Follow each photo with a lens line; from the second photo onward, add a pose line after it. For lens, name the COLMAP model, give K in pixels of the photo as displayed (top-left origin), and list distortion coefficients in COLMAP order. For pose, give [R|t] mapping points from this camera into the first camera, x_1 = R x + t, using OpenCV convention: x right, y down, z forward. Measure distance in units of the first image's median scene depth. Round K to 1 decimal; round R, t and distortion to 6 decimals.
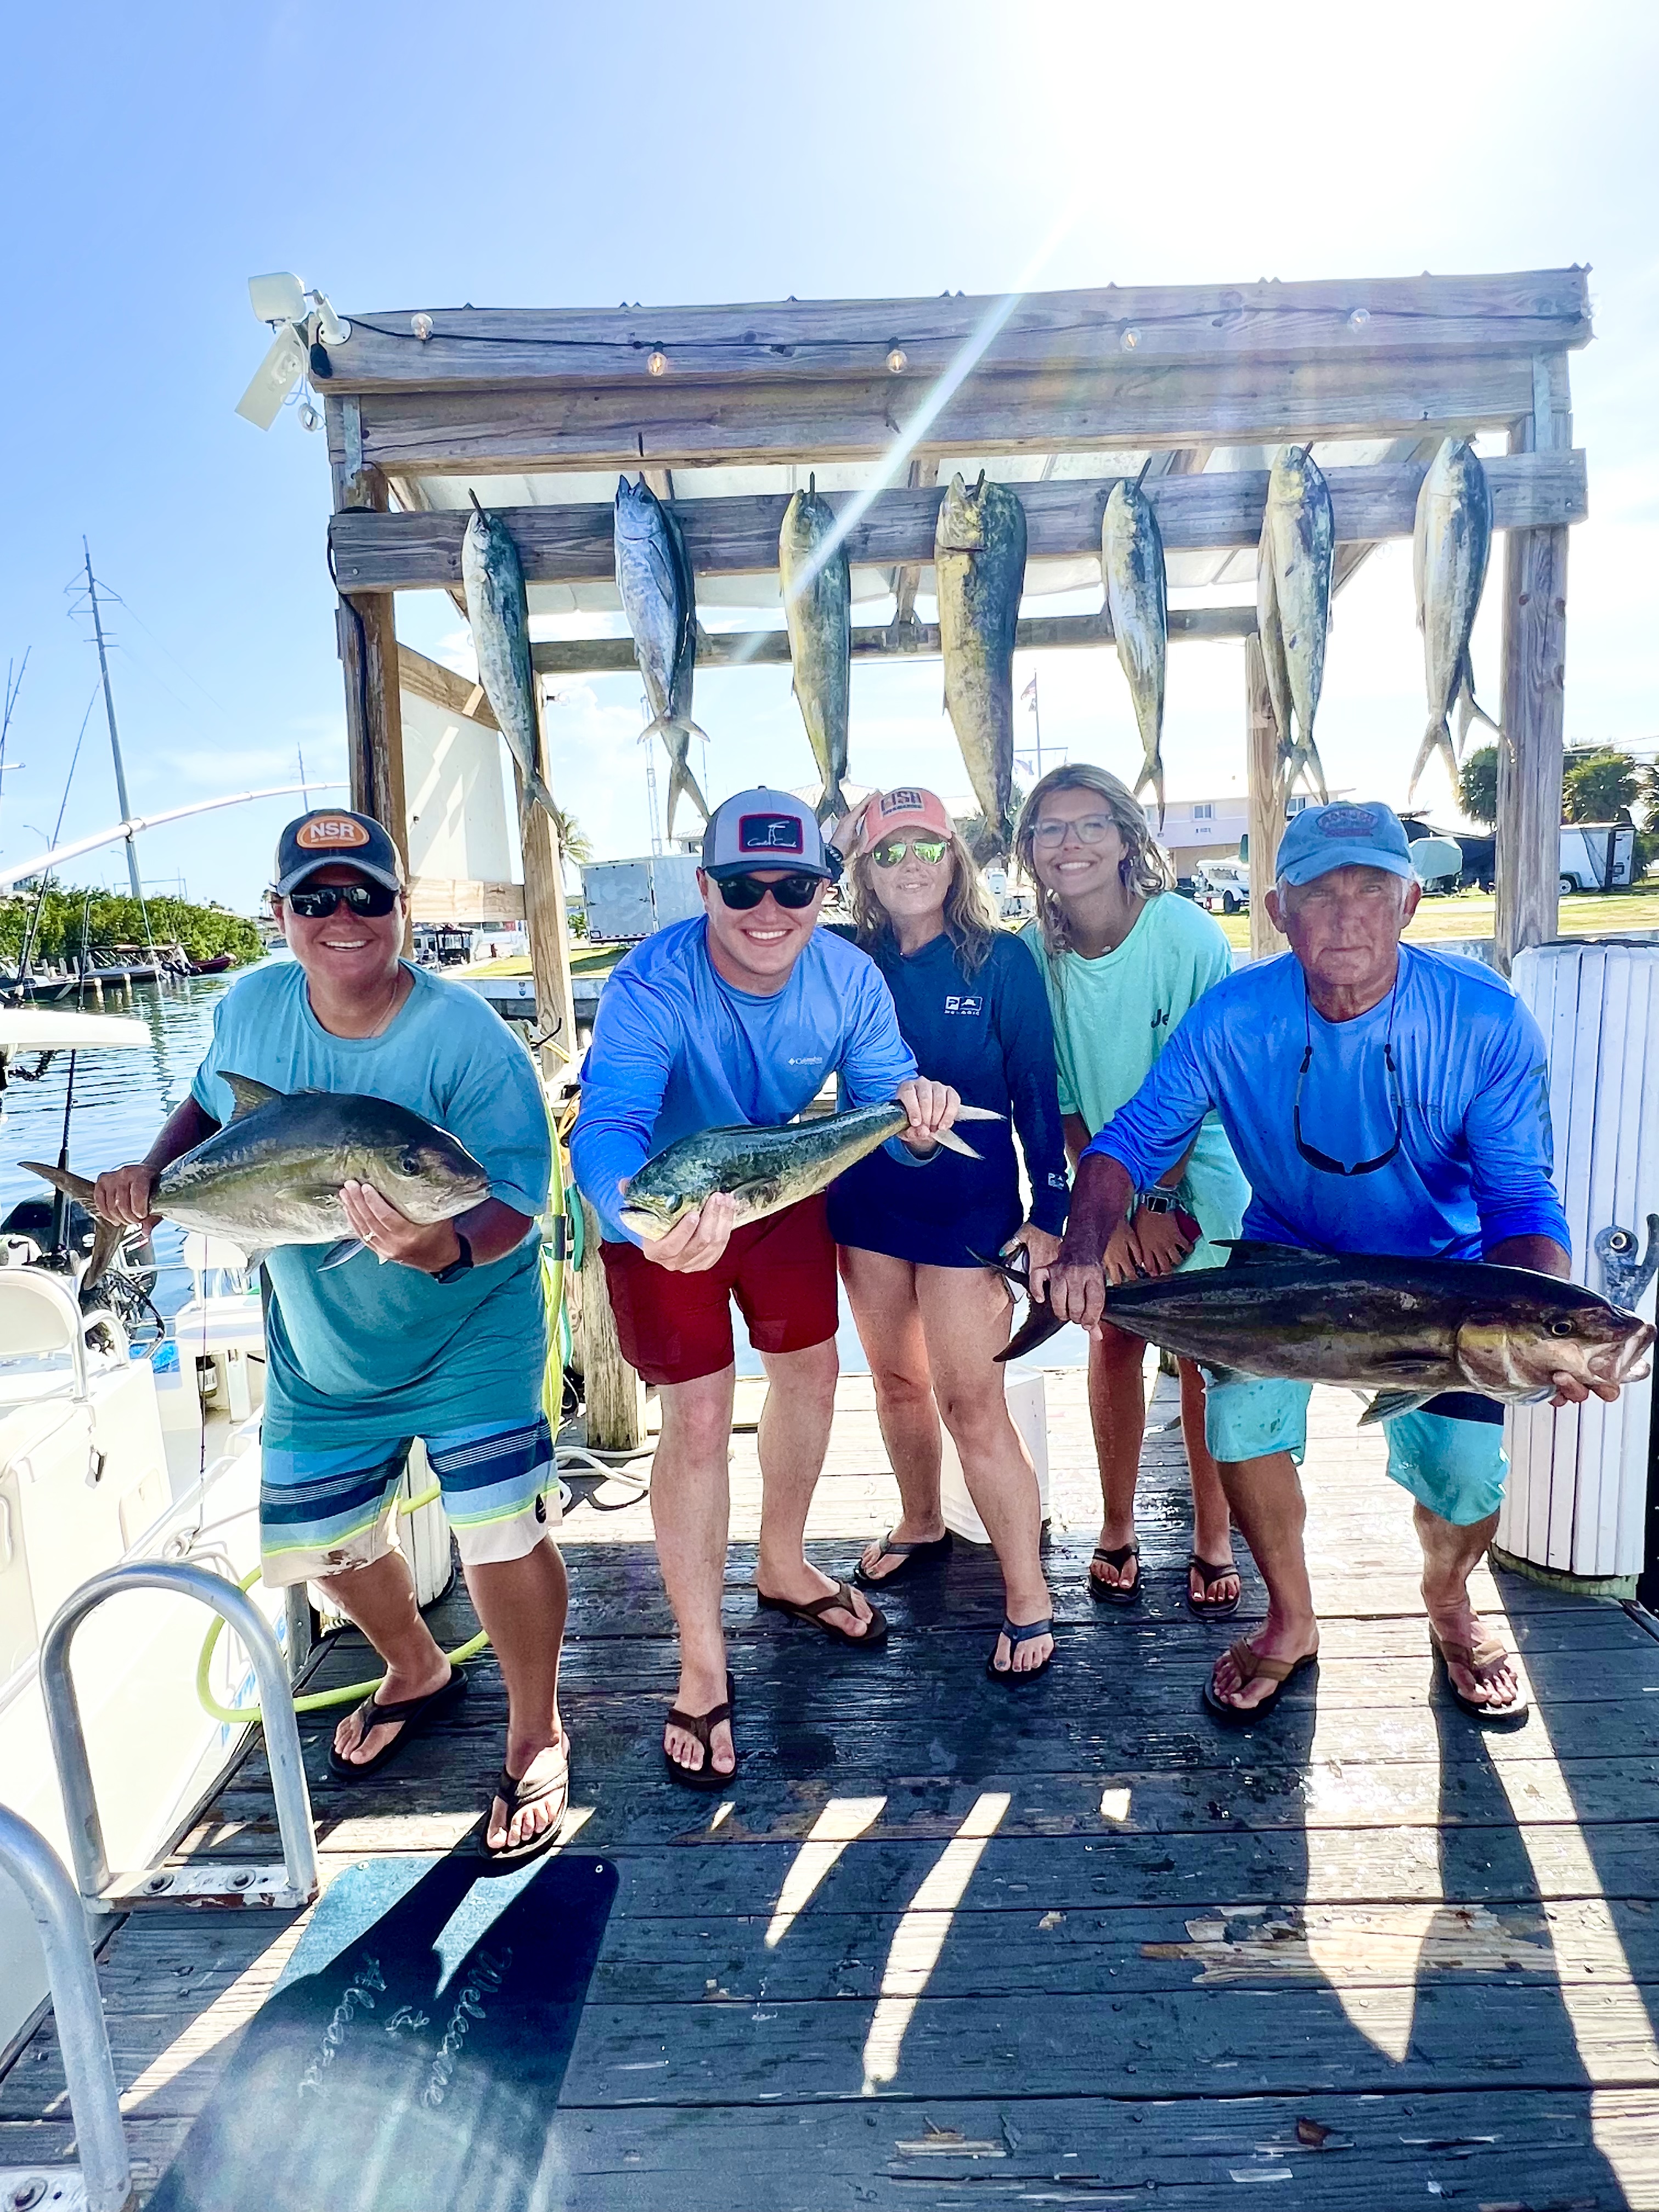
lens RADIAL K [[1281.6, 0, 826.2], [0, 1281.6, 1096.4], [0, 0, 1]] dist [-0.000790, -0.001618]
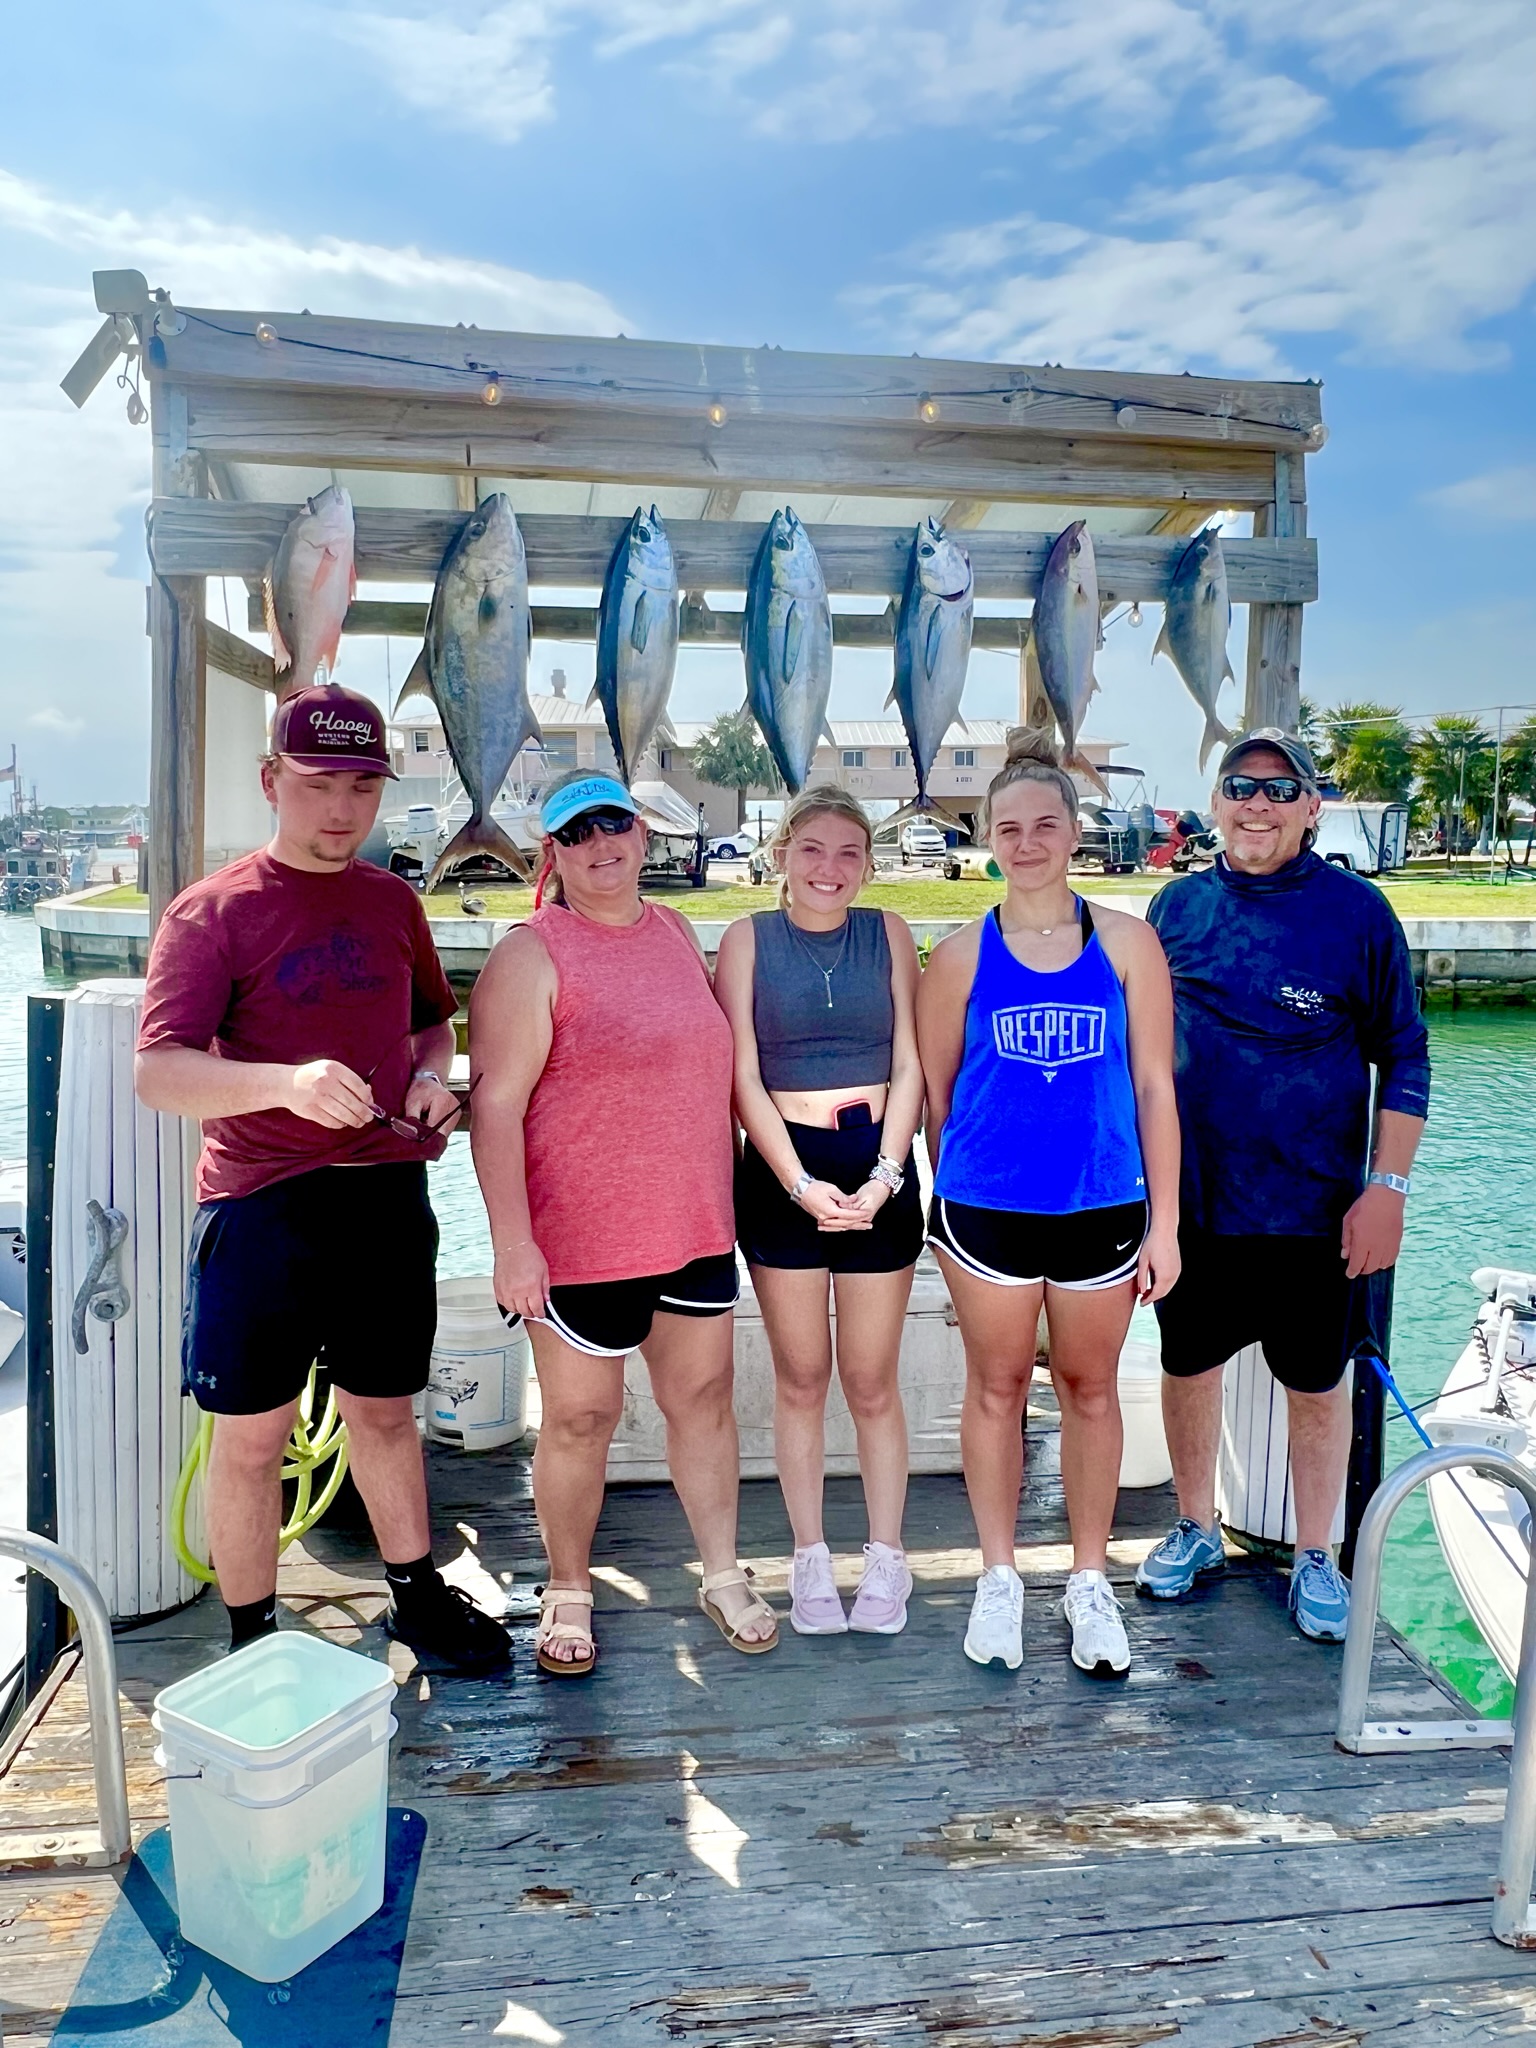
lens RADIAL K [[1520.6, 0, 760.8], [0, 1520.6, 1020.2], [0, 0, 1]] dist [-0.001254, -0.010968]
pose [[0.986771, 0.038602, 0.157456, -0.087842], [-0.033601, 0.998847, -0.034301, -0.019323], [-0.158598, 0.028557, 0.986930, -0.238671]]
